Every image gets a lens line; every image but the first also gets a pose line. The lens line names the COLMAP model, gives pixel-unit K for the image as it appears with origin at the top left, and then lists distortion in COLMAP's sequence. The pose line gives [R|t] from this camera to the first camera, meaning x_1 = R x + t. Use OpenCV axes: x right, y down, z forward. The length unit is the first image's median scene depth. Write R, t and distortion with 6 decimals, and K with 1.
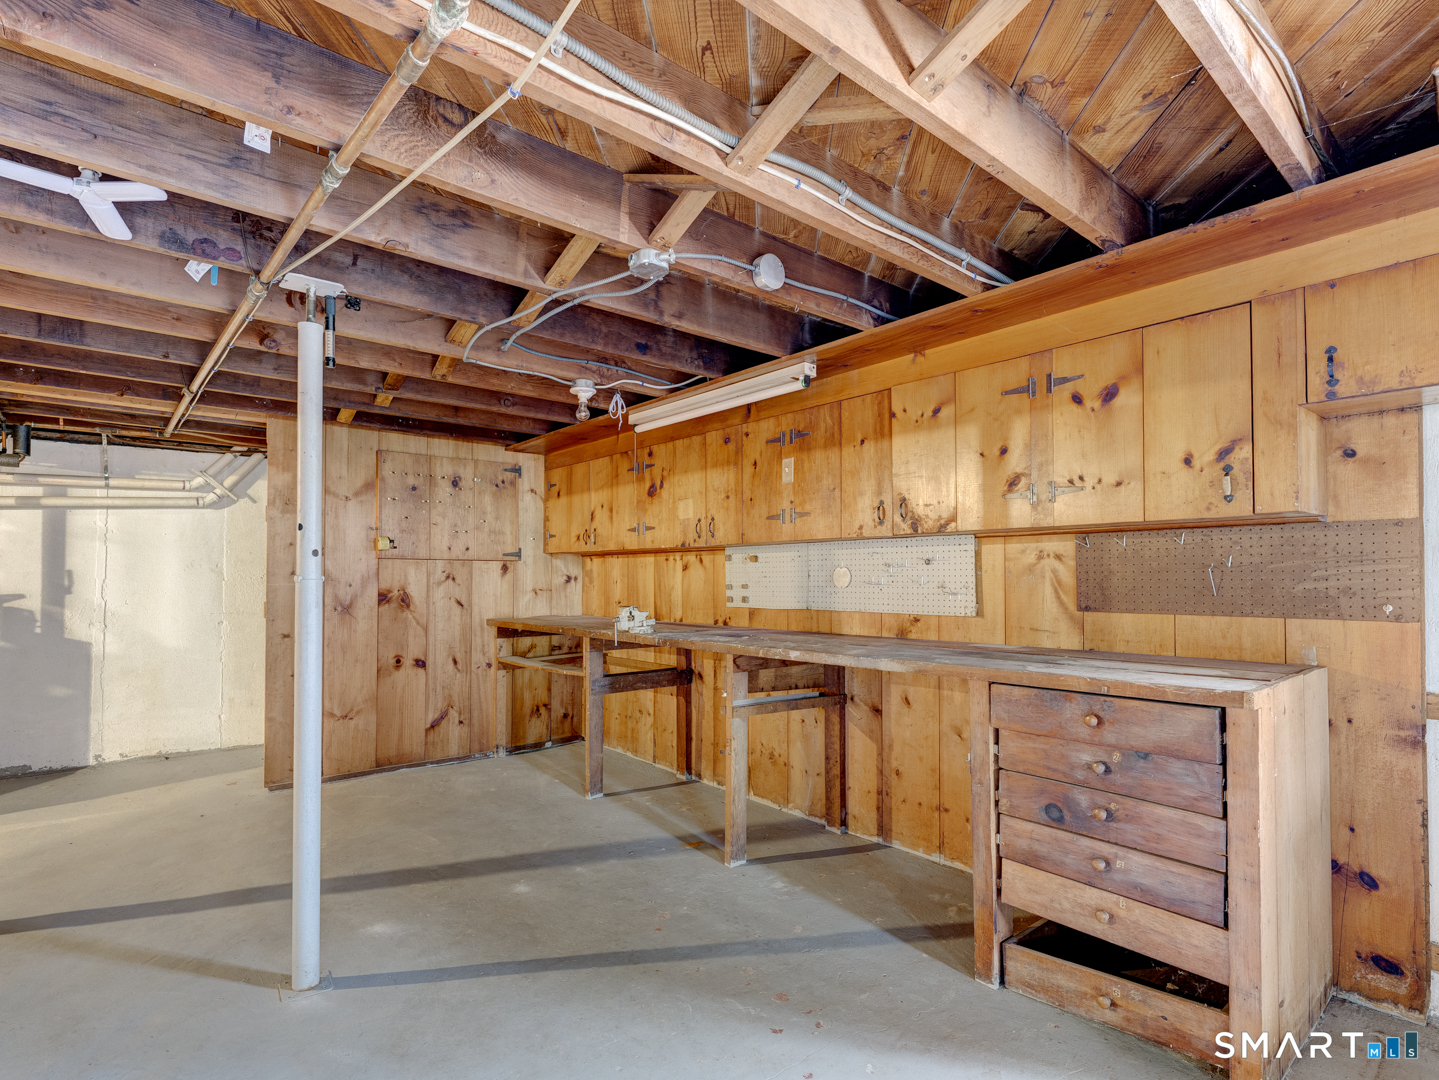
lens RADIAL K [[667.0, 0, 720.6], [0, 667.0, 567.1], [0, 0, 1]] dist [0.000627, -0.000031]
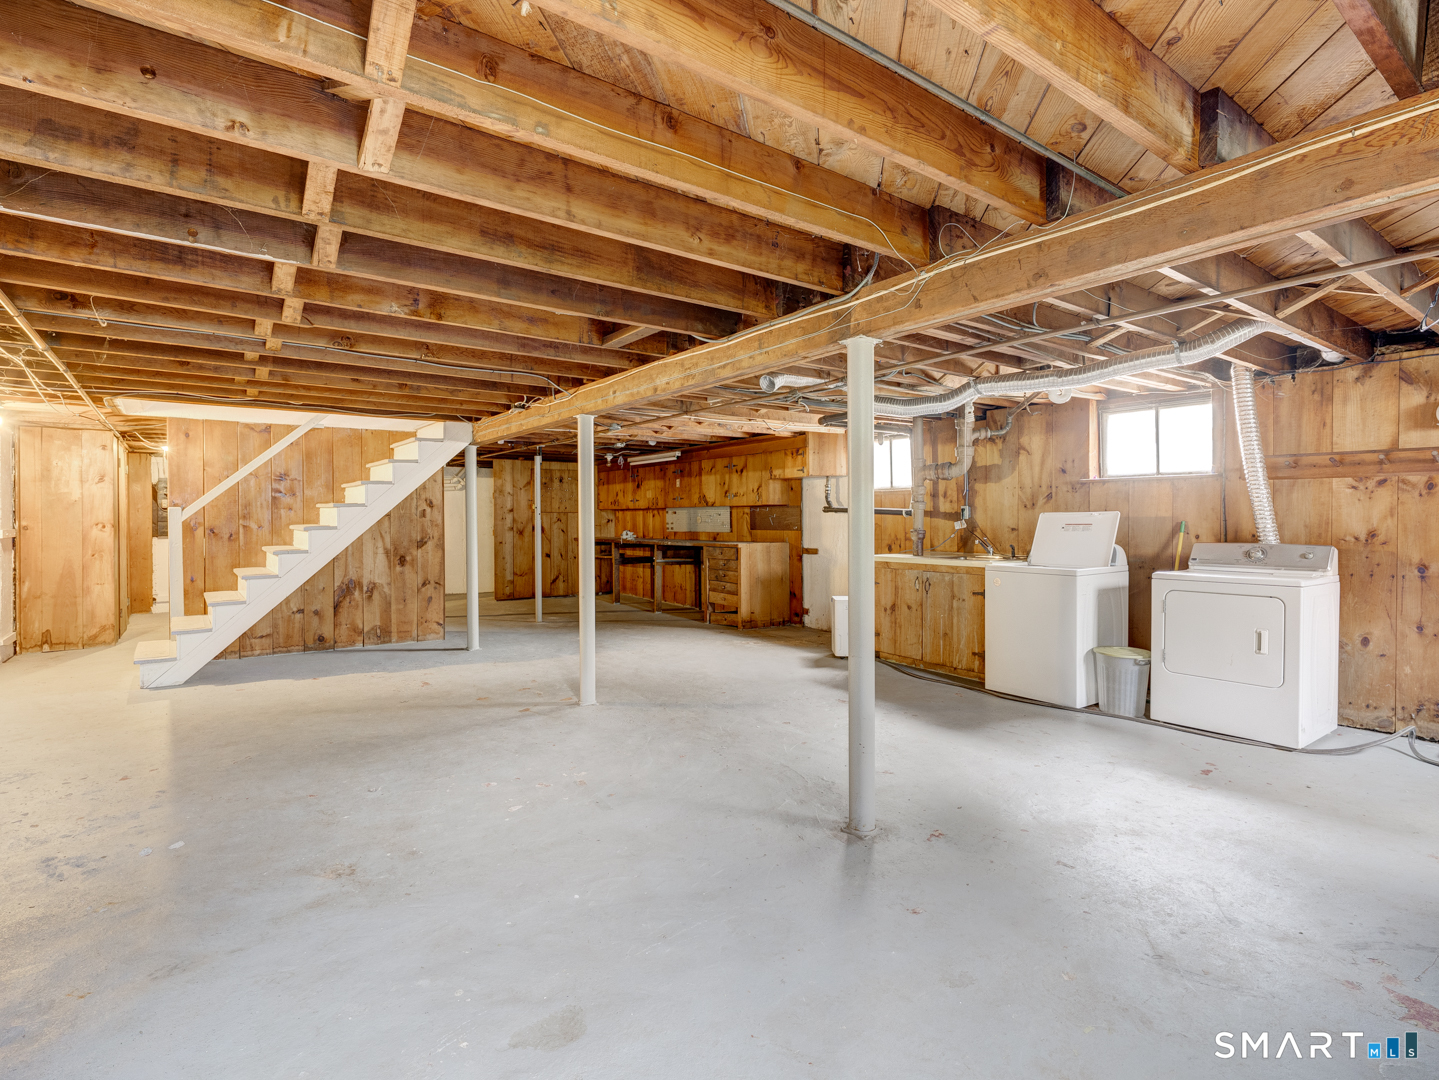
lens RADIAL K [[713.5, 0, 717.2], [0, 713.5, 534.2], [0, 0, 1]] dist [0.000555, 0.000056]
pose [[0.994517, 0.000331, -0.104572, 0.529902], [0.003442, 0.999349, 0.035901, -0.029762], [0.104516, -0.036065, 0.993869, -1.848606]]
